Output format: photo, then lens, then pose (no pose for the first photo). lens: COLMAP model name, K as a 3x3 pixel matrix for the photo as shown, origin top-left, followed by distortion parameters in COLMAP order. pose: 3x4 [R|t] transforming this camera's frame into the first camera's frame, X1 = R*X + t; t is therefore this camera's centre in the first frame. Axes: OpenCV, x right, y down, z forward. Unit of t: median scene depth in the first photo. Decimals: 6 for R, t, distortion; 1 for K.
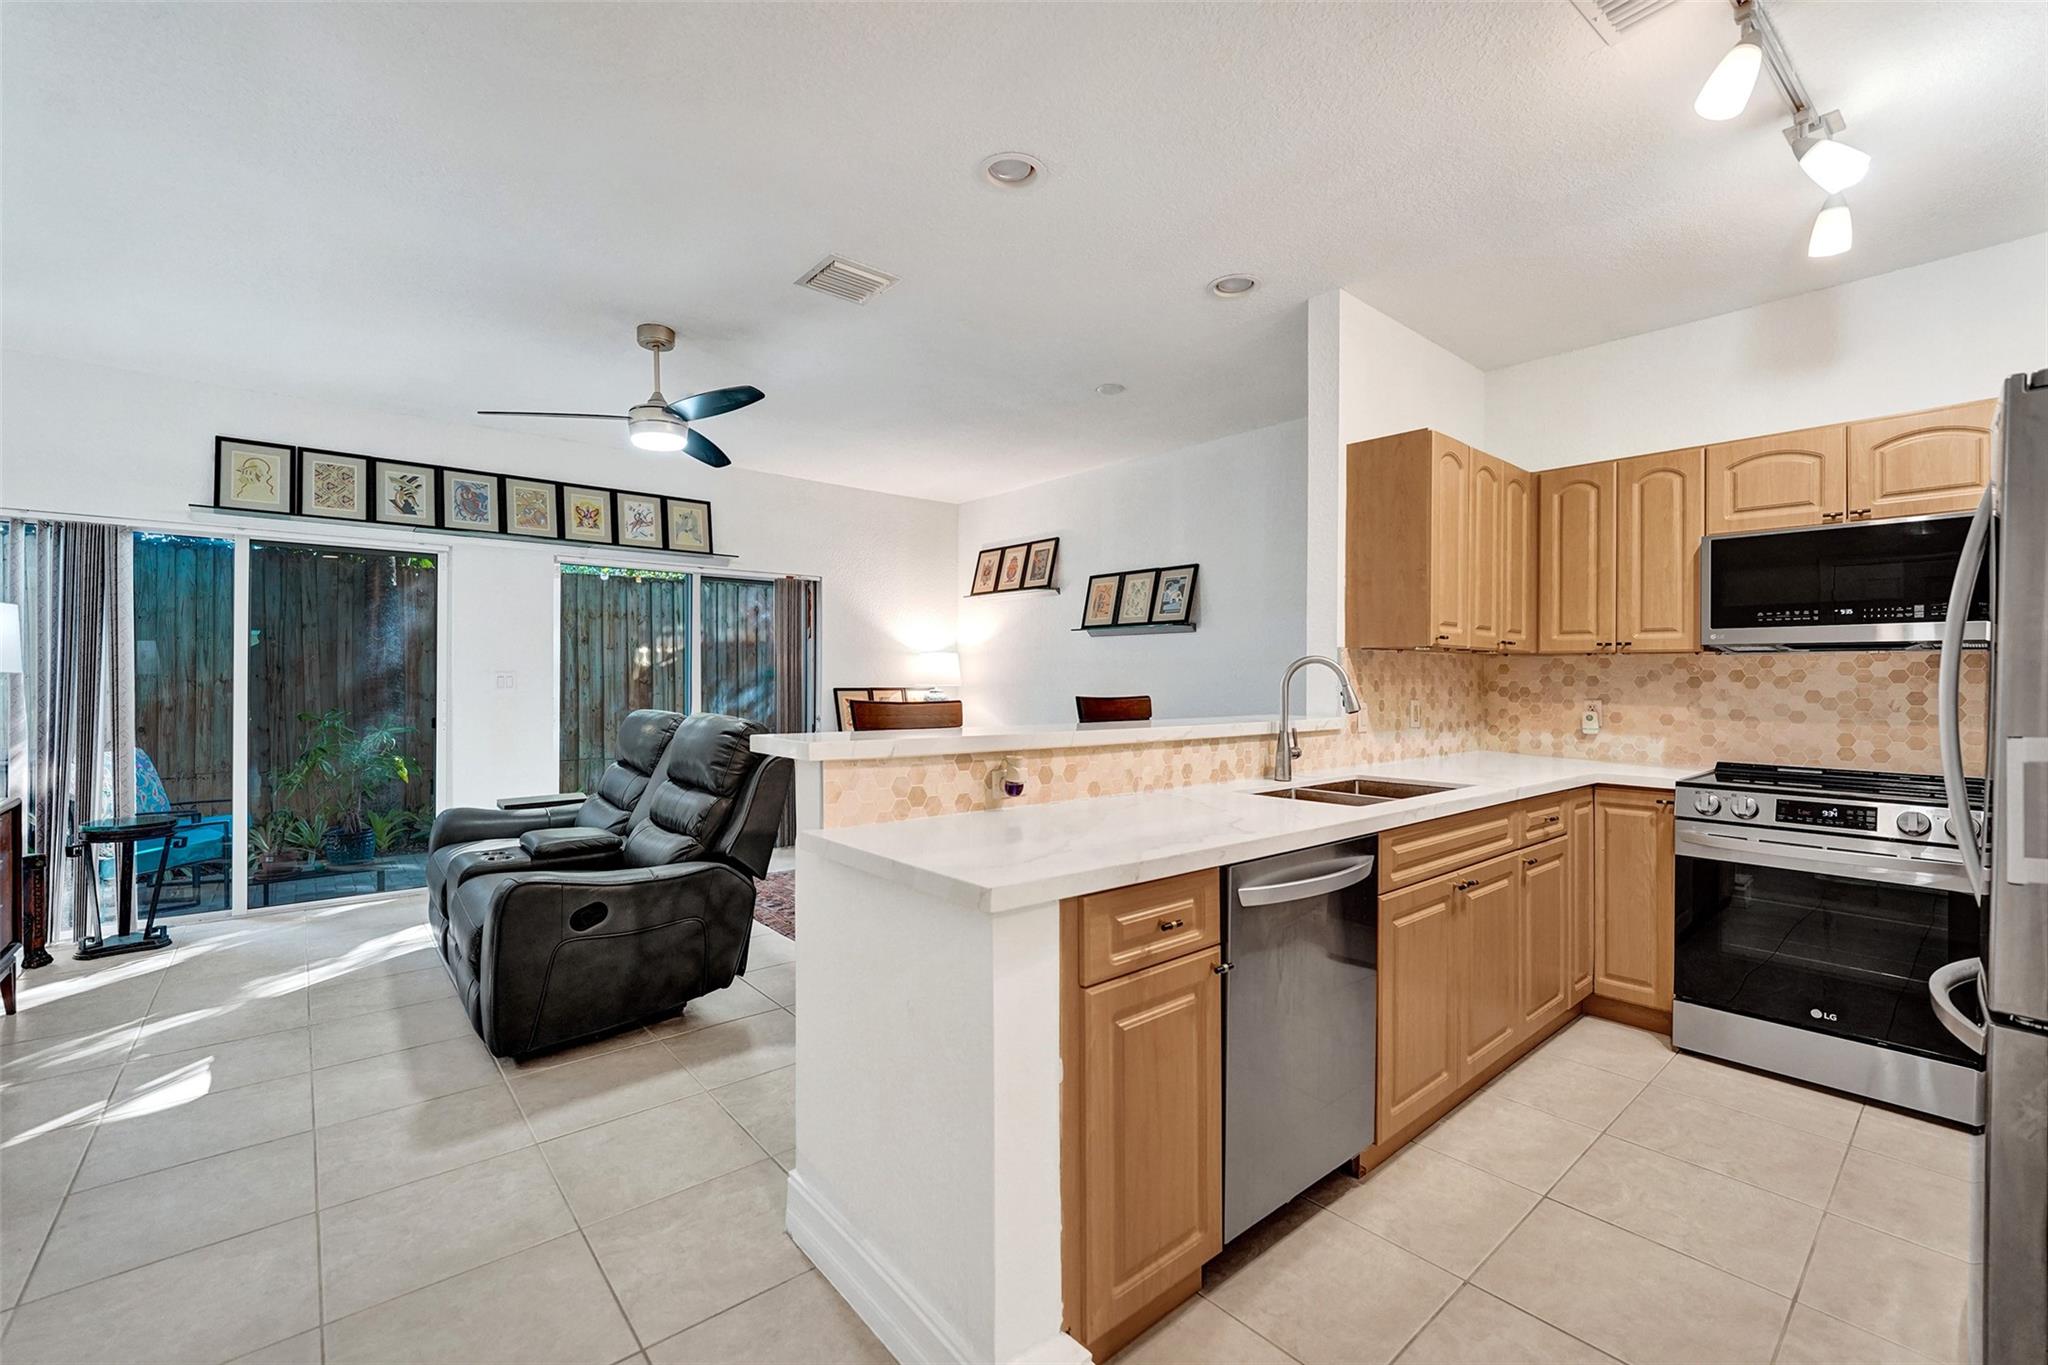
lens RADIAL K [[855.3, 0, 1020.2], [0, 855.3, 672.9], [0, 0, 1]] dist [-0.011097, 0.000574]
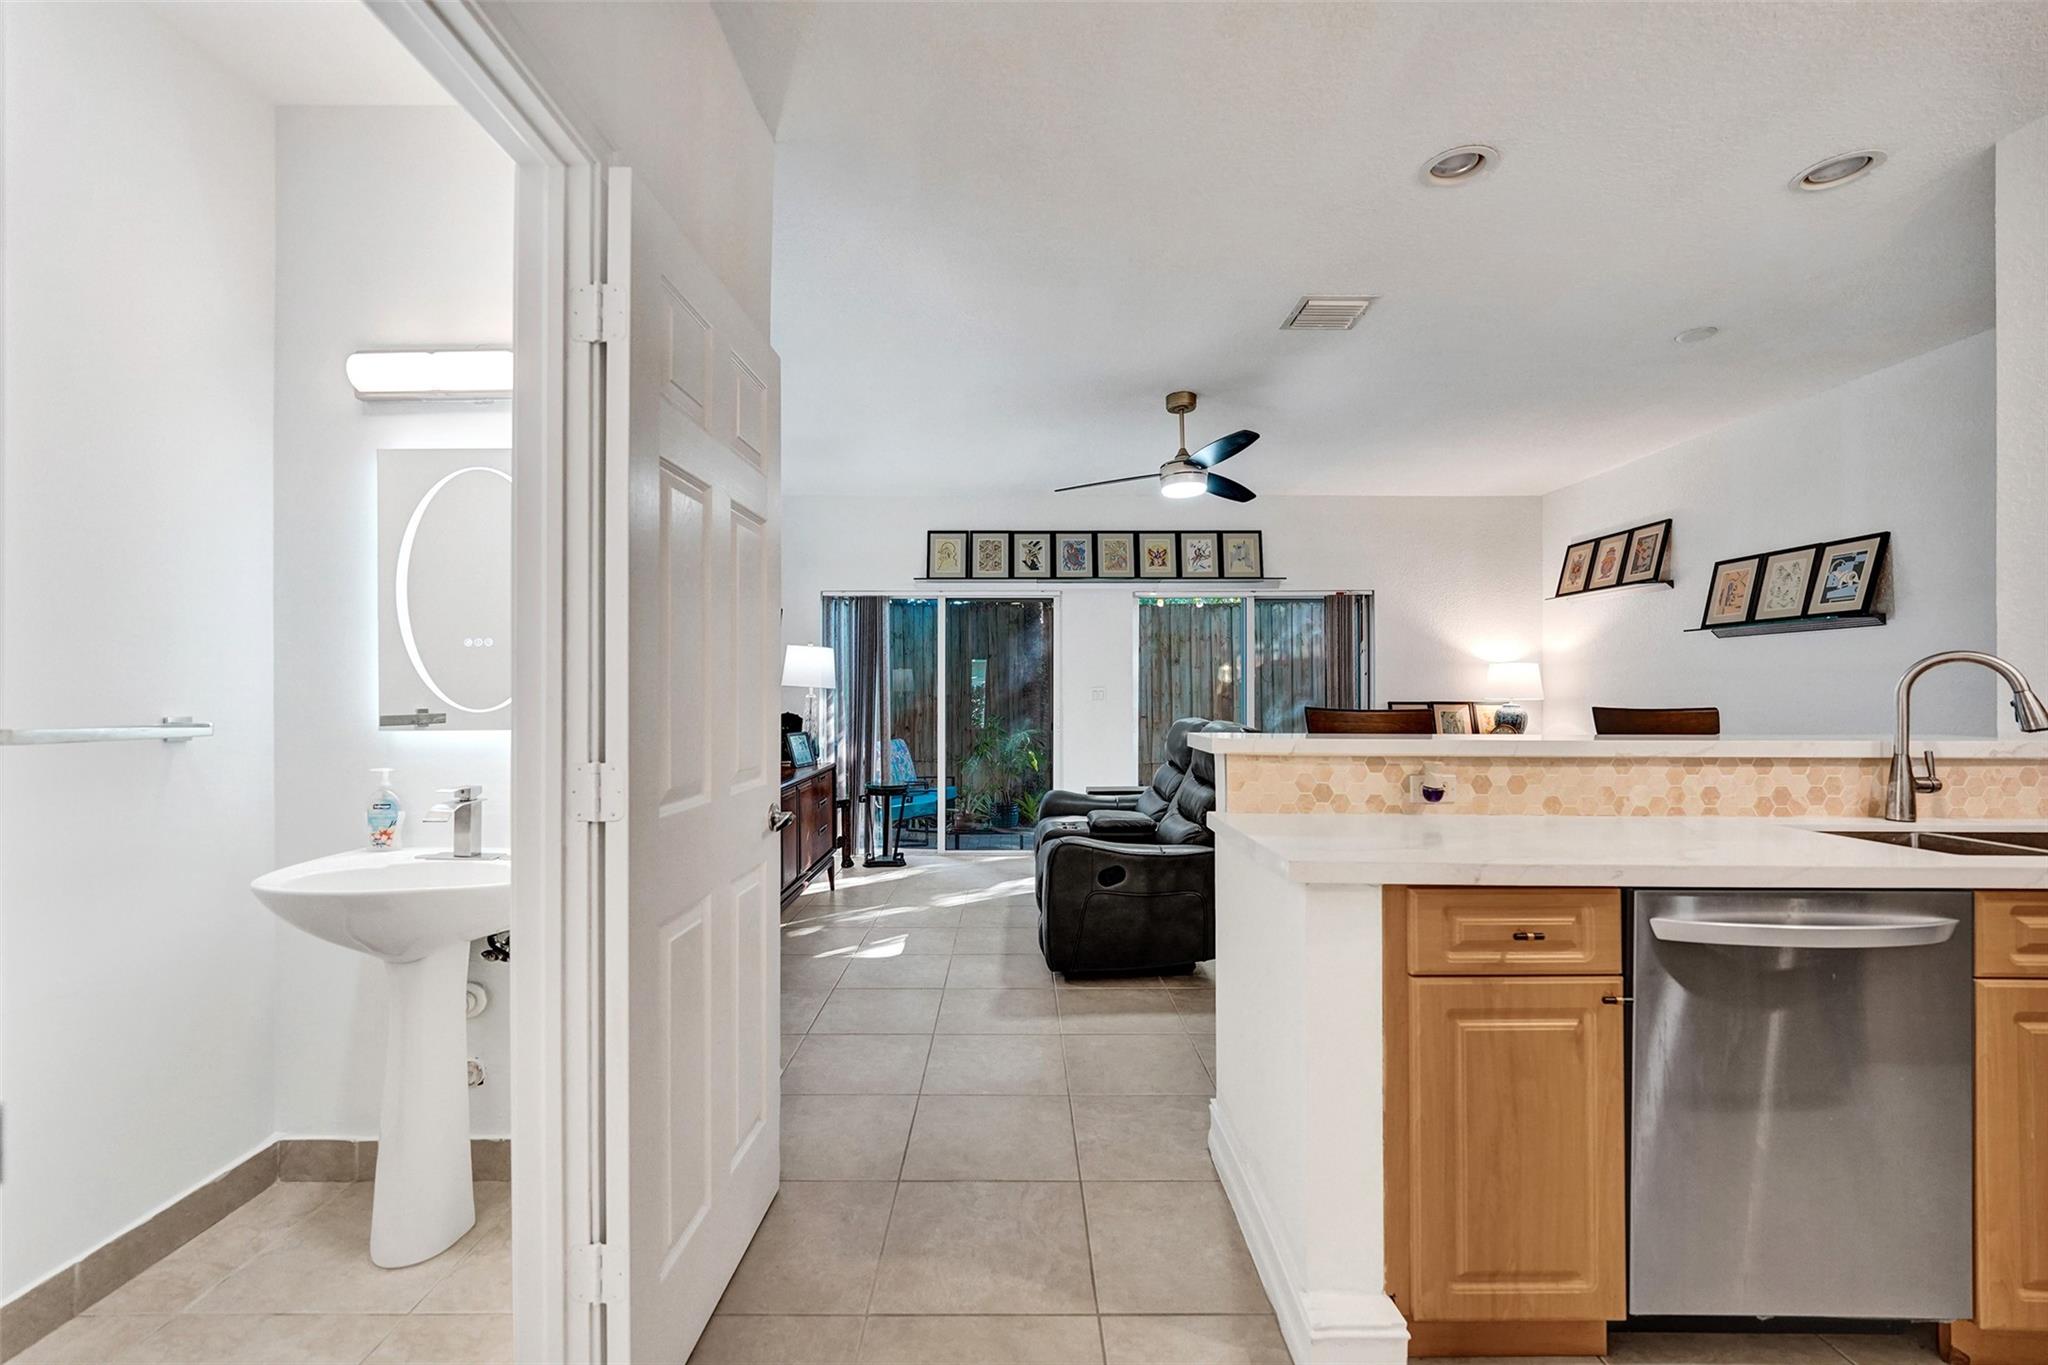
lens RADIAL K [[843.1, 0, 1011.5], [0, 843.1, 687.5], [0, 0, 1]] dist [-0.009974, 0.000228]
pose [[0.758993, -0.008211, -0.651047, 0.166905], [0.005890, 0.999966, -0.005745, 0.008452], [0.651072, 0.000525, 0.759016, -0.044159]]
